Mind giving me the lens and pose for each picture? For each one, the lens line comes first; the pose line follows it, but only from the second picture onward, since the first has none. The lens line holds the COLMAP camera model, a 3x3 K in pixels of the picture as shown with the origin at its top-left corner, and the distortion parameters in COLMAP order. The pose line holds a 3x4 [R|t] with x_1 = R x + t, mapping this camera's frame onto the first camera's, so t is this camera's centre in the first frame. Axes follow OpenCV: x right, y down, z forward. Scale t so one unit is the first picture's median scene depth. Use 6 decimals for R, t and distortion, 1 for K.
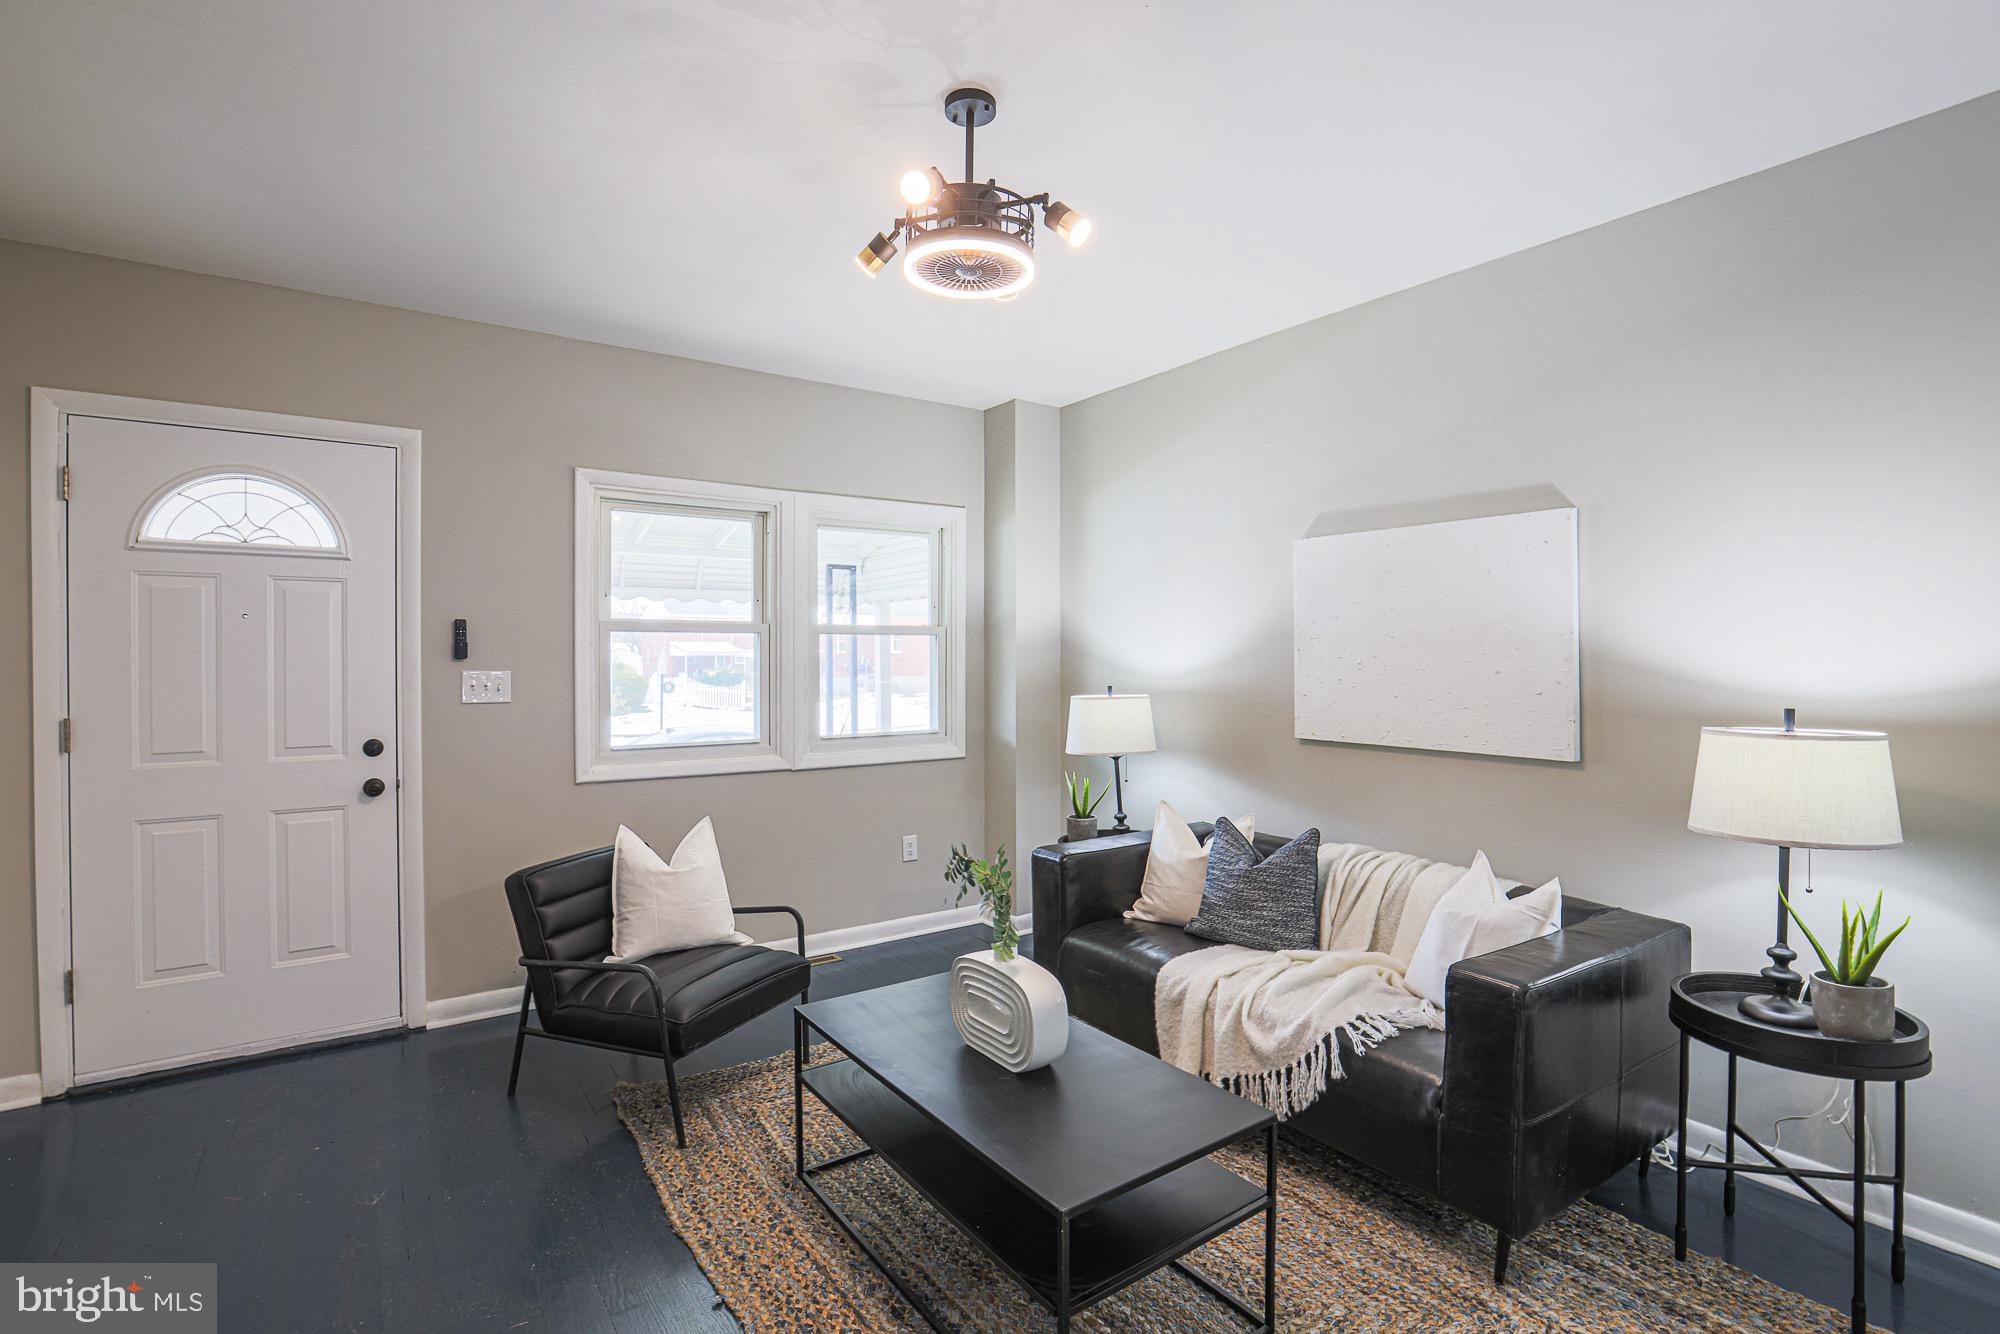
lens RADIAL K [[930.0, 0, 1009.1], [0, 930.0, 660.2], [0, 0, 1]] dist [-0.058573, 0.020298]
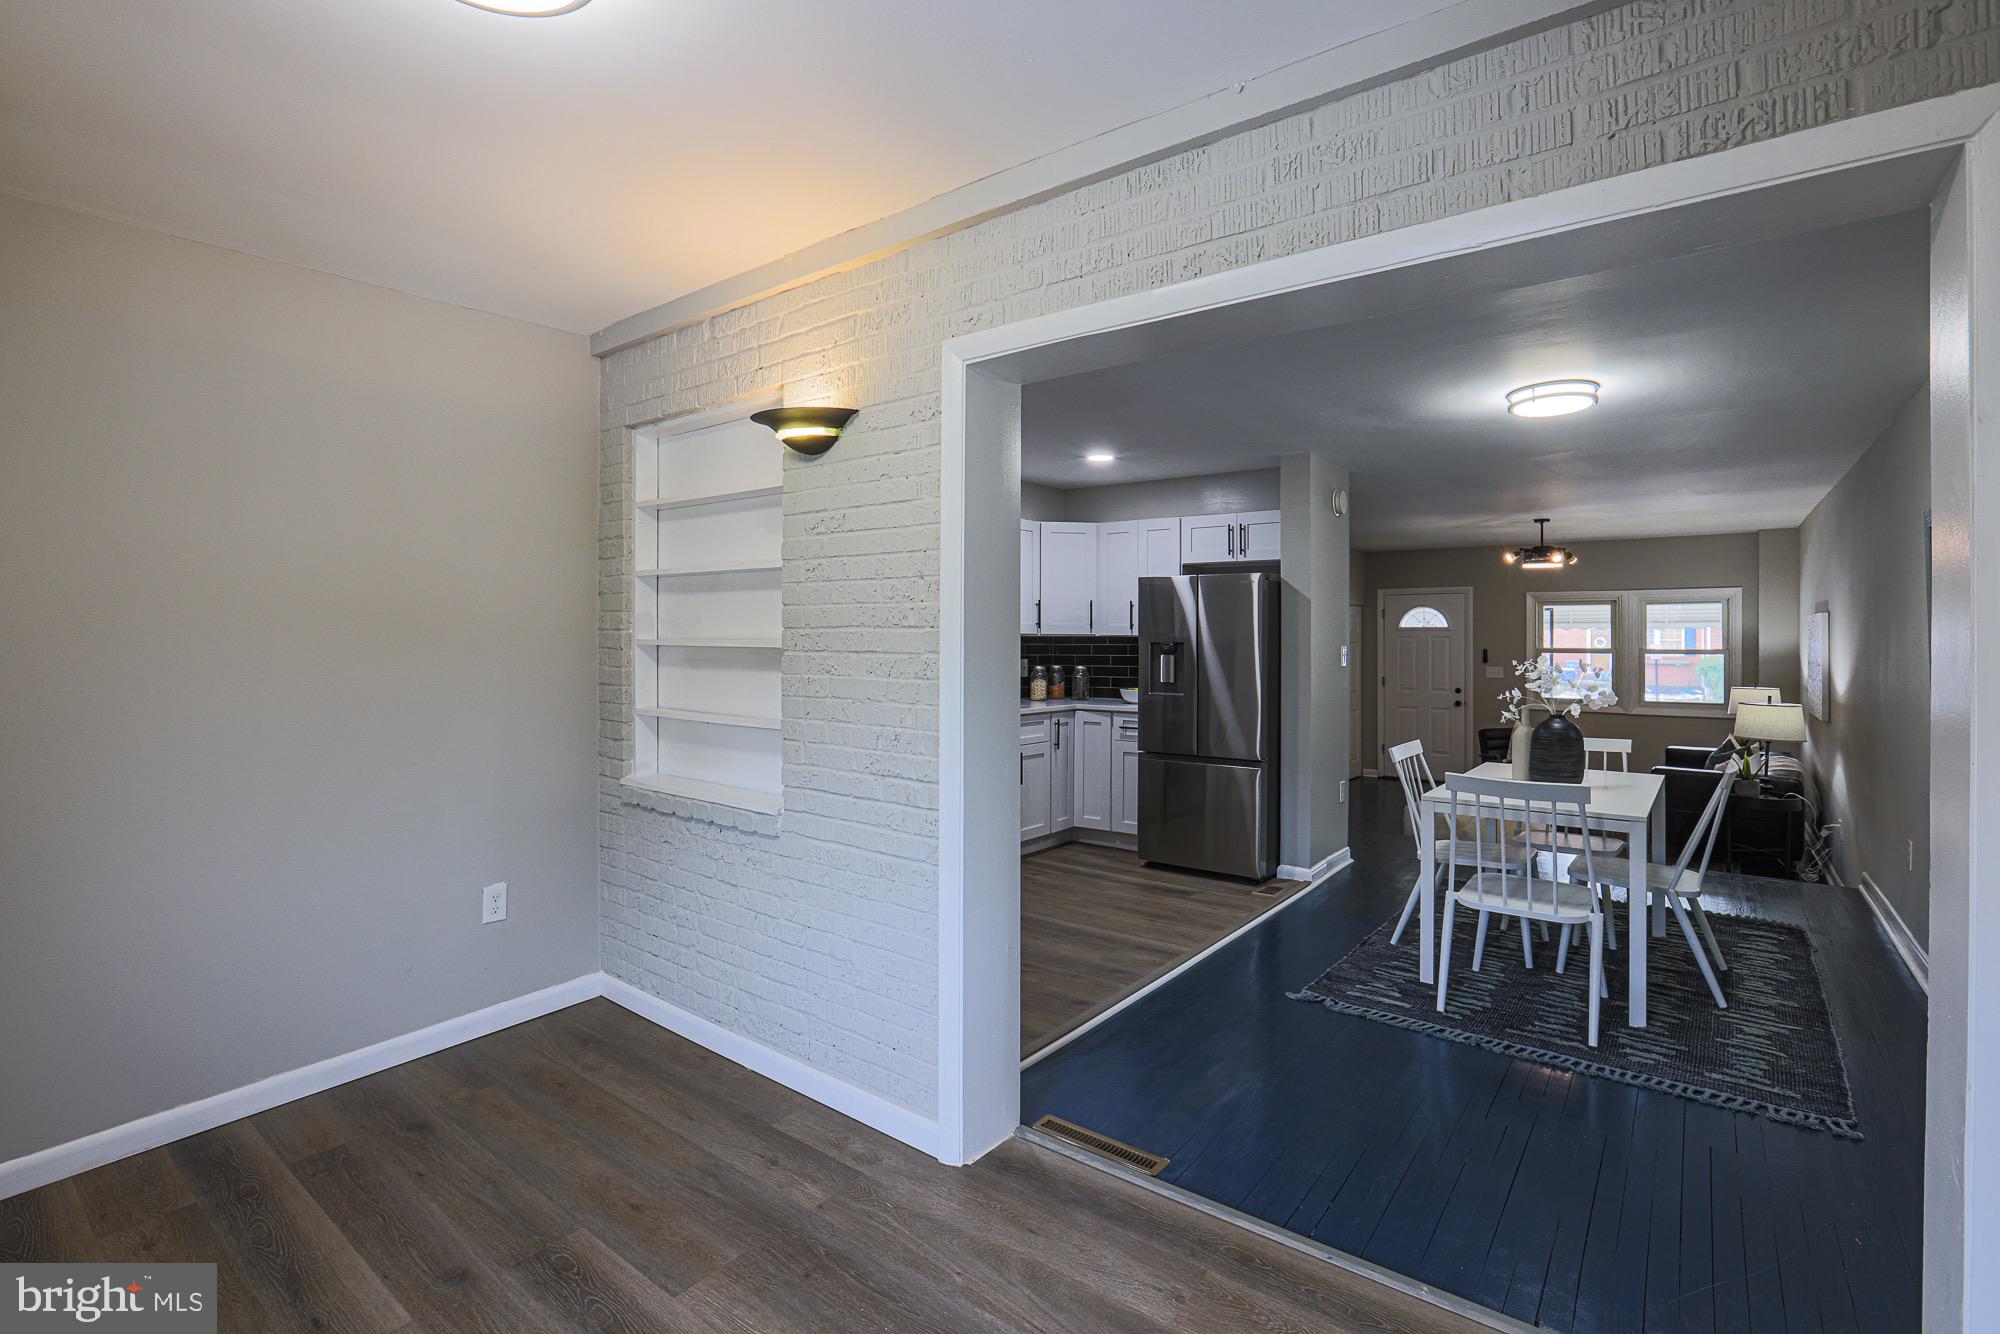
lens RADIAL K [[936.4, 0, 1002.2], [0, 936.4, 637.5], [0, 0, 1]] dist [-0.054844, 0.021842]
pose [[0.288117, 0.002869, -0.957591, 1.885832], [-0.003501, 0.999992, 0.001942, -0.086550], [0.957589, 0.002793, 0.288125, -1.411617]]
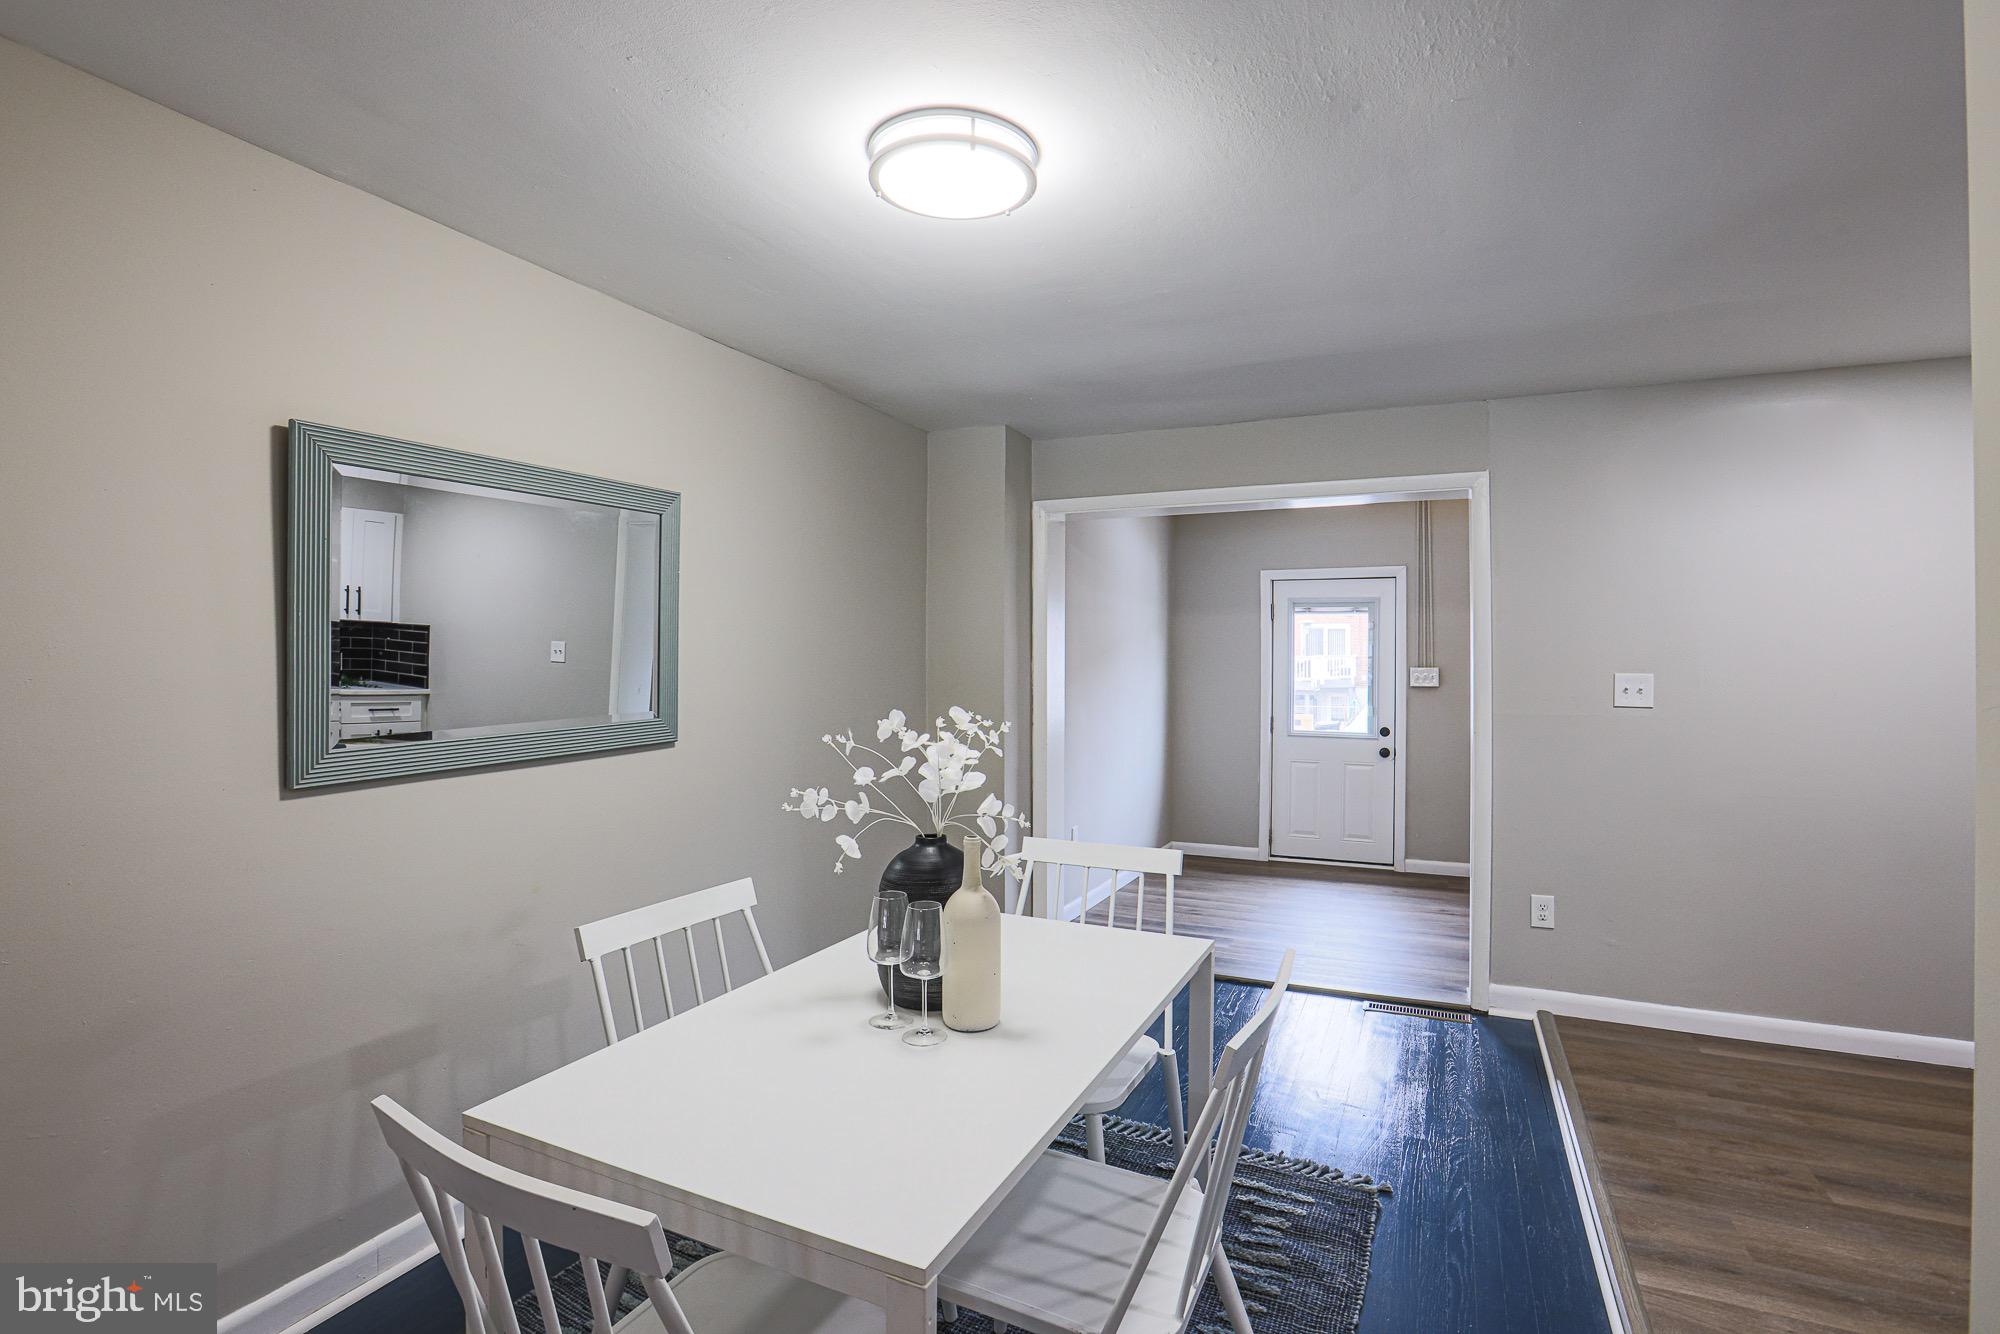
lens RADIAL K [[926.7, 0, 1025.3], [0, 926.7, 657.8], [0, 0, 1]] dist [-0.063578, 0.020566]
pose [[-0.497979, 0.003374, 0.867183, 0.476905], [0.000706, 0.999994, -0.003485, -0.090066], [-0.867189, -0.001123, -0.497978, -0.168231]]
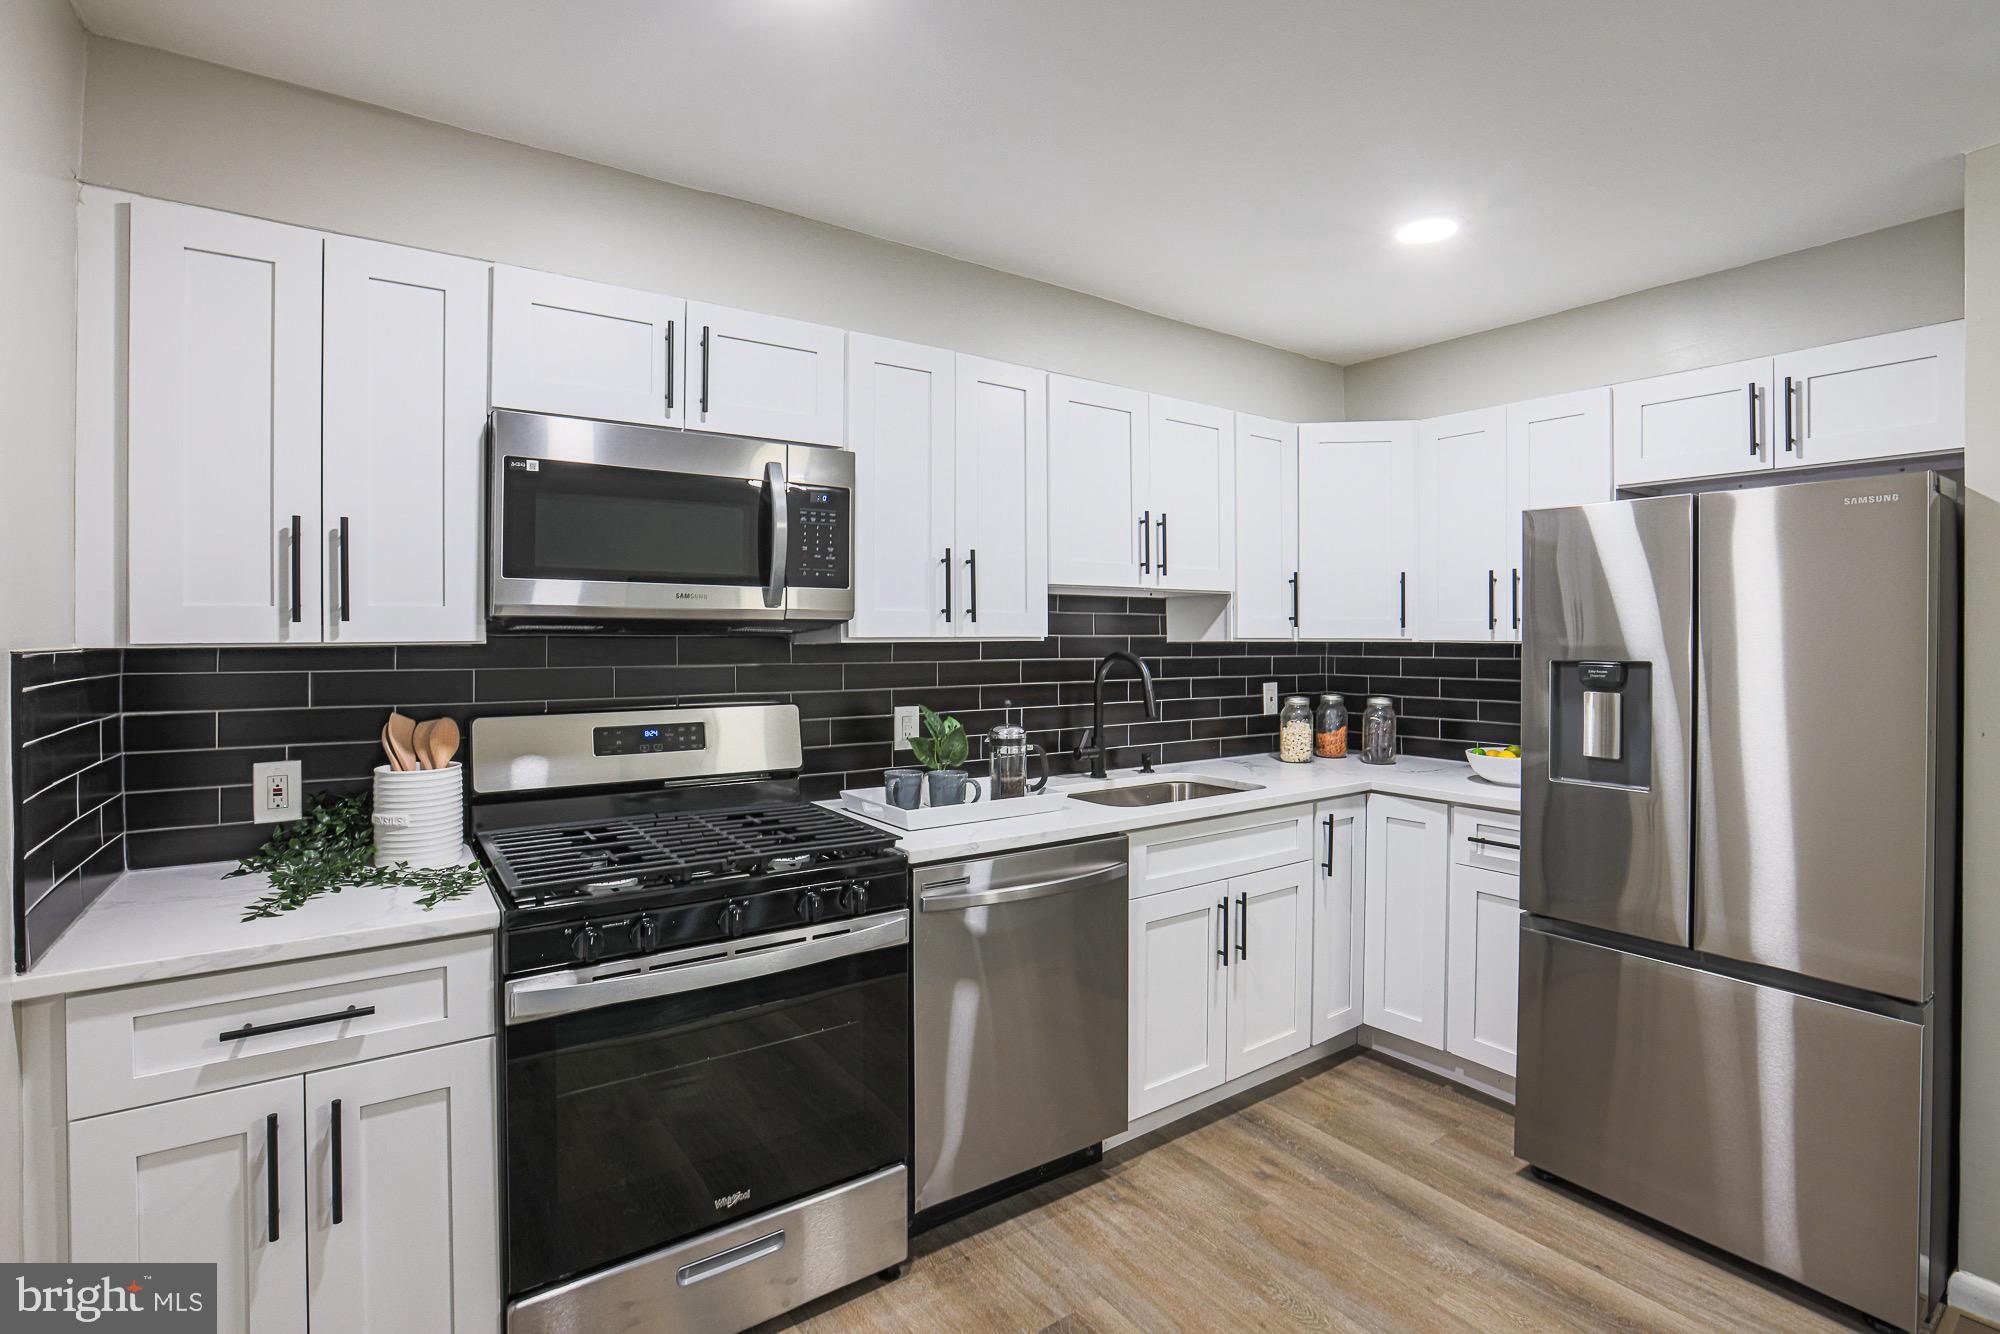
lens RADIAL K [[920.5, 0, 1000.3], [0, 920.5, 641.6], [0, 0, 1]] dist [-0.055635, 0.017498]
pose [[-0.016720, 0.011217, -0.999797, 1.058614], [0.000784, 0.999937, 0.011205, -0.096772], [0.999860, -0.000596, -0.016728, -1.087514]]
